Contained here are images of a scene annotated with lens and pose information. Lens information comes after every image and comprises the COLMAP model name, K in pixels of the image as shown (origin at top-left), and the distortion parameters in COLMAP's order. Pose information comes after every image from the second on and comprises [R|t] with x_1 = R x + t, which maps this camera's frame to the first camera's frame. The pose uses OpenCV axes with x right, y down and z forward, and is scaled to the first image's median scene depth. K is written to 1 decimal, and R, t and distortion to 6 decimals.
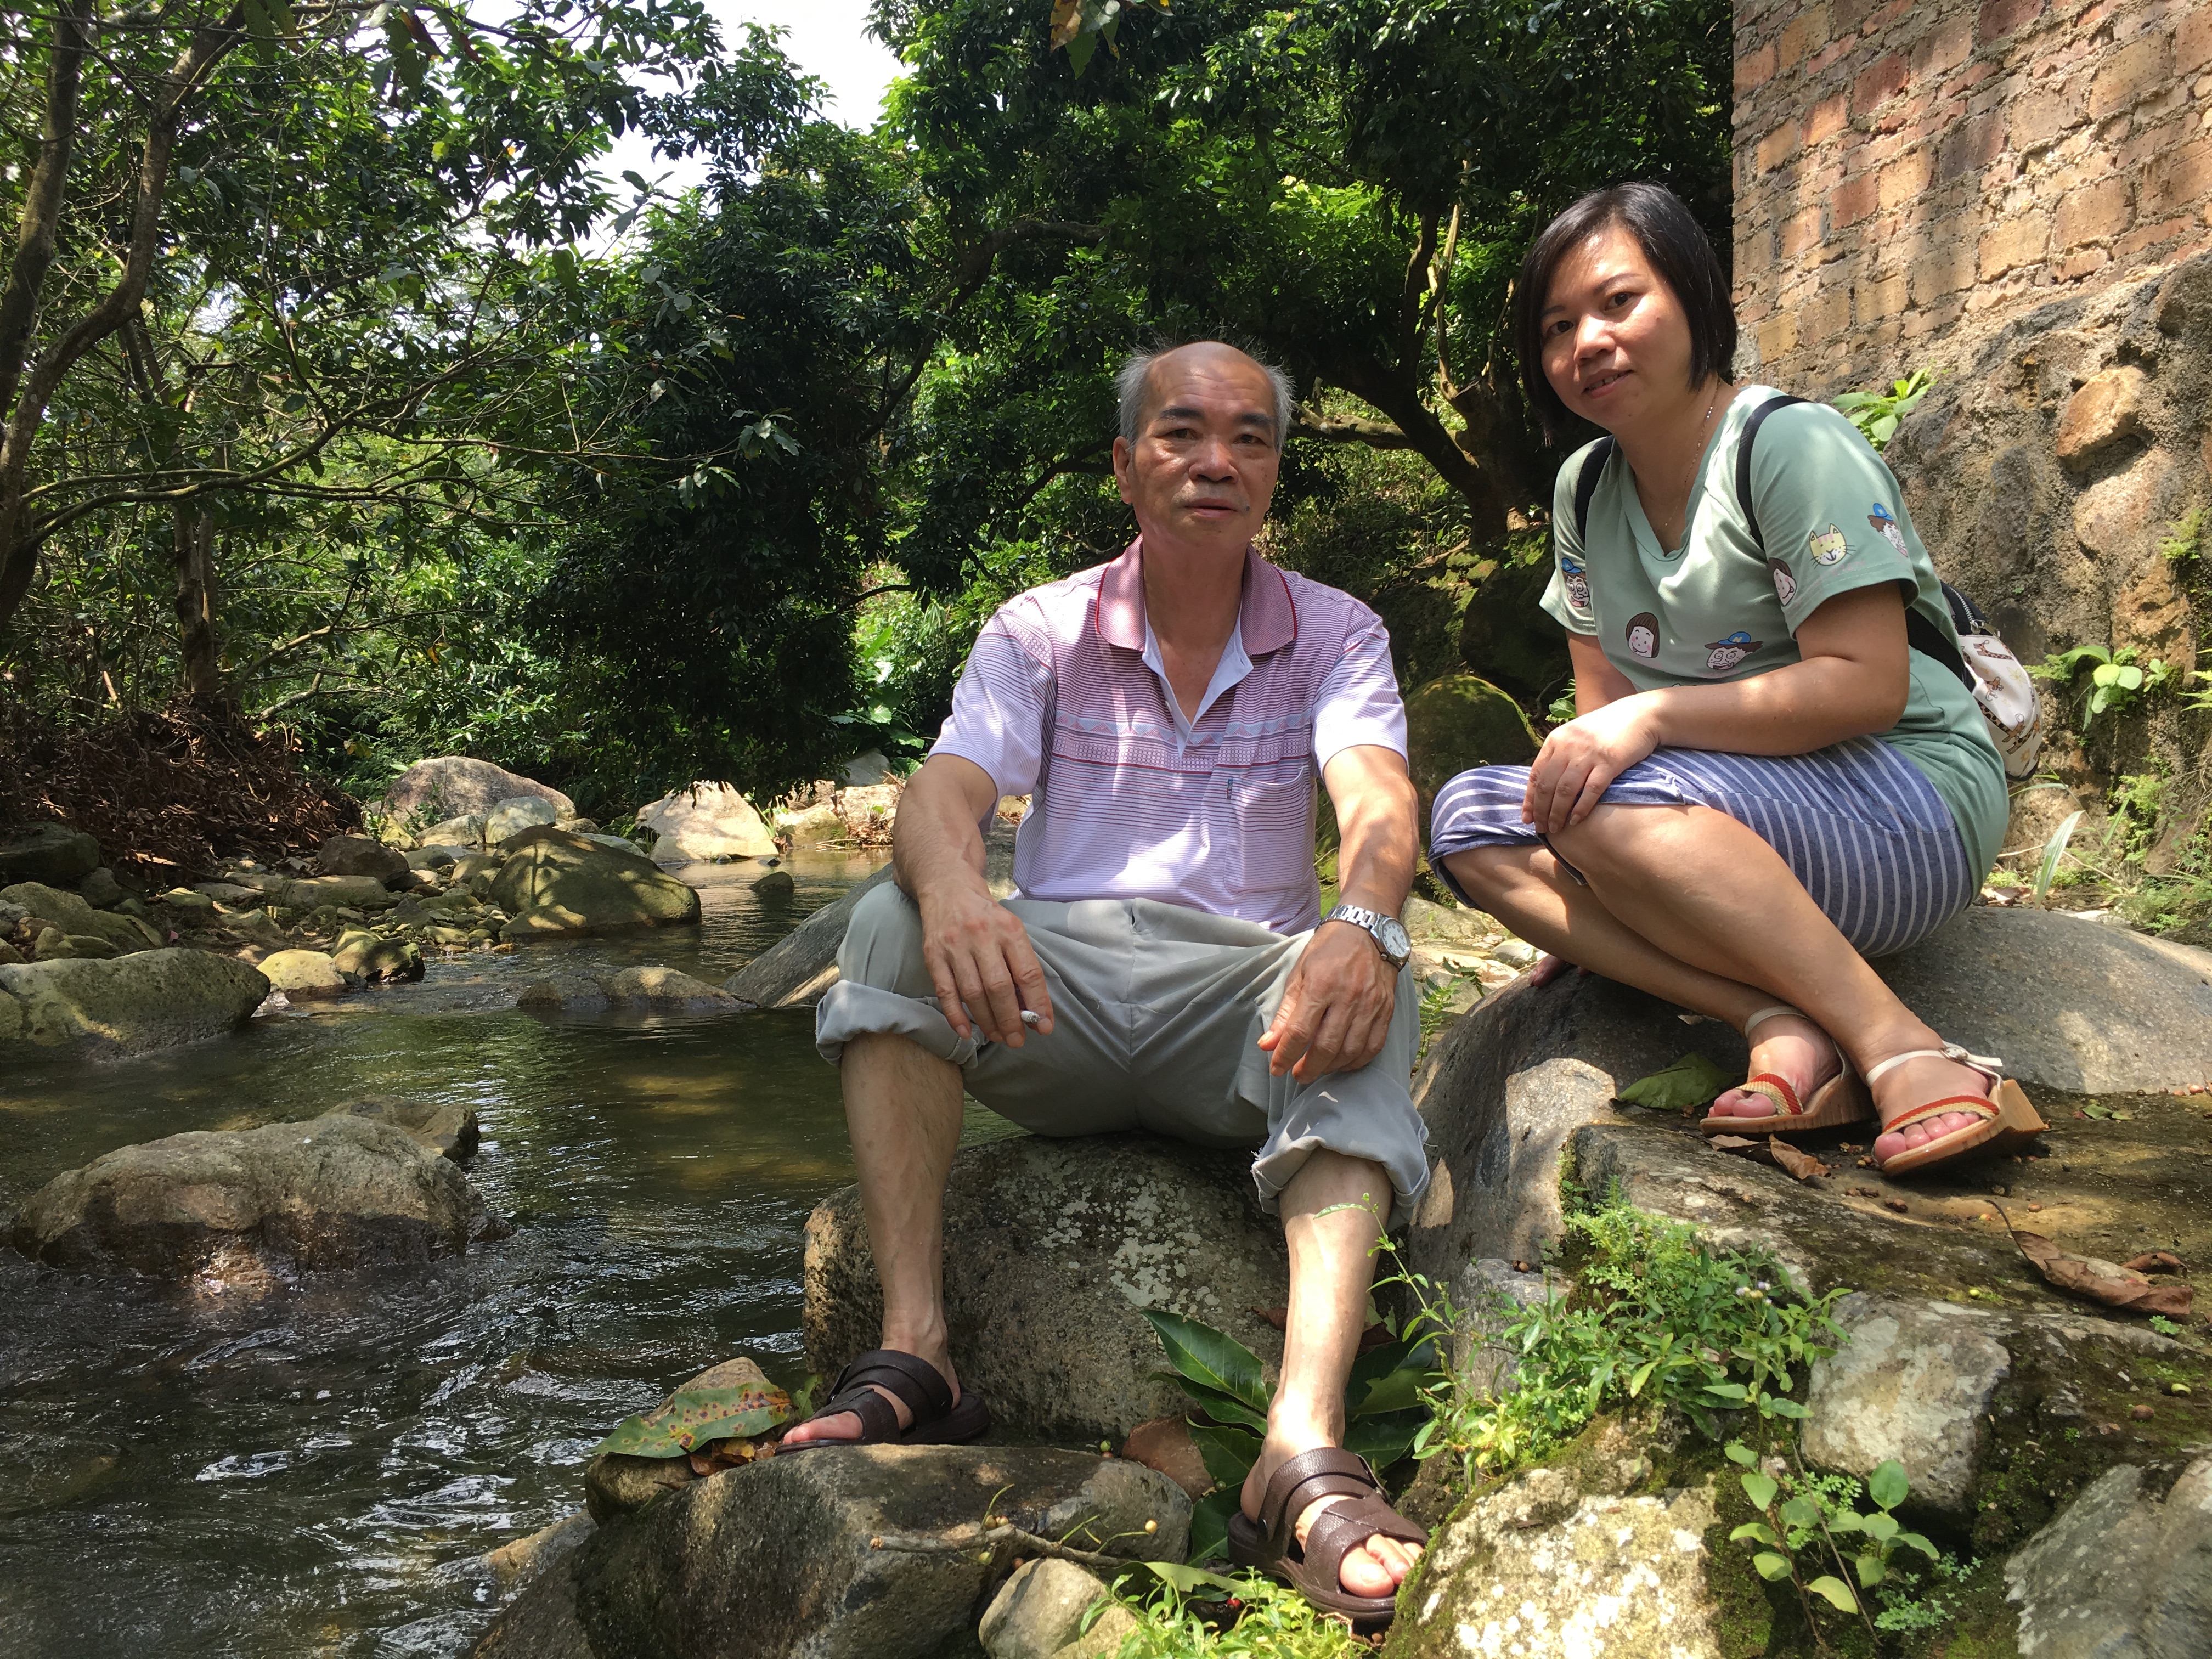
lens RADIAL K [[1865.0, 0, 1106.0], [0, 1865.0, 829.5], [0, 0, 1]] dist [0.034785, -0.069966]
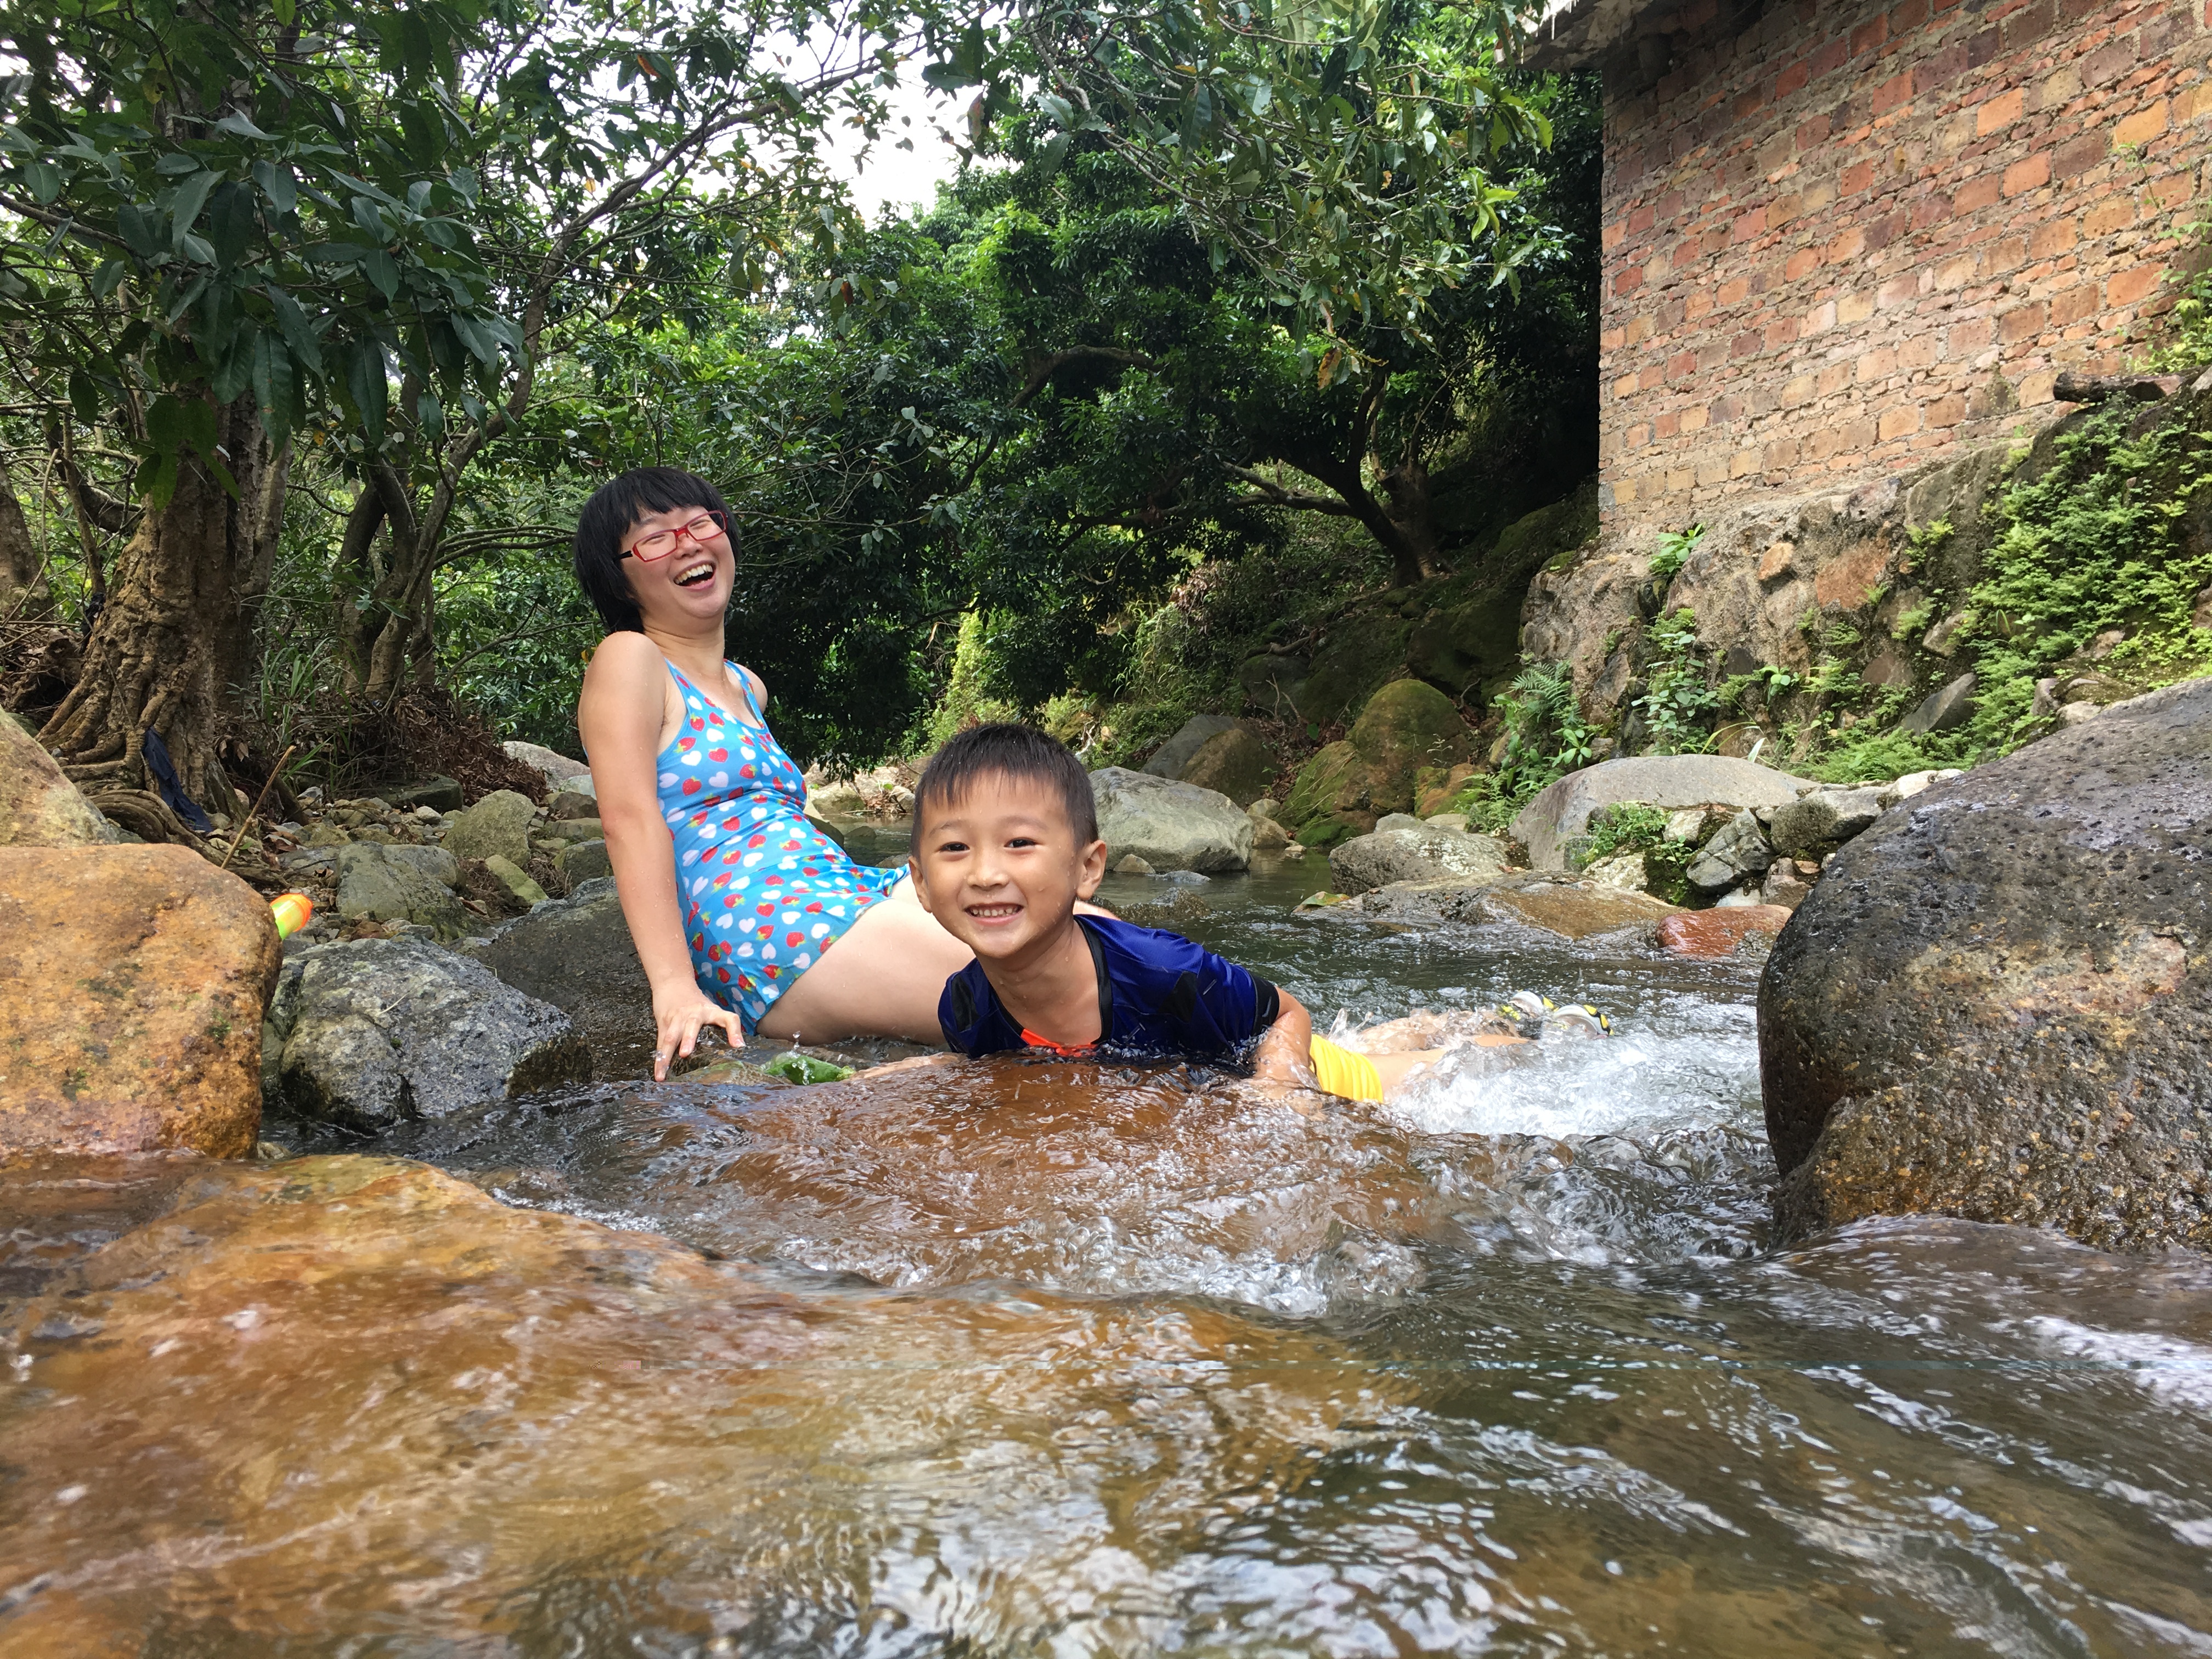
lens RADIAL K [[1865.0, 0, 1106.0], [0, 1865.0, 829.5], [0, 0, 1]] dist [0.034785, -0.069966]
pose [[0.995499, 0.003336, 0.094709, -0.447235], [-0.002984, 0.999988, -0.003862, 0.101611], [-0.094721, 0.003562, 0.995497, -1.078466]]
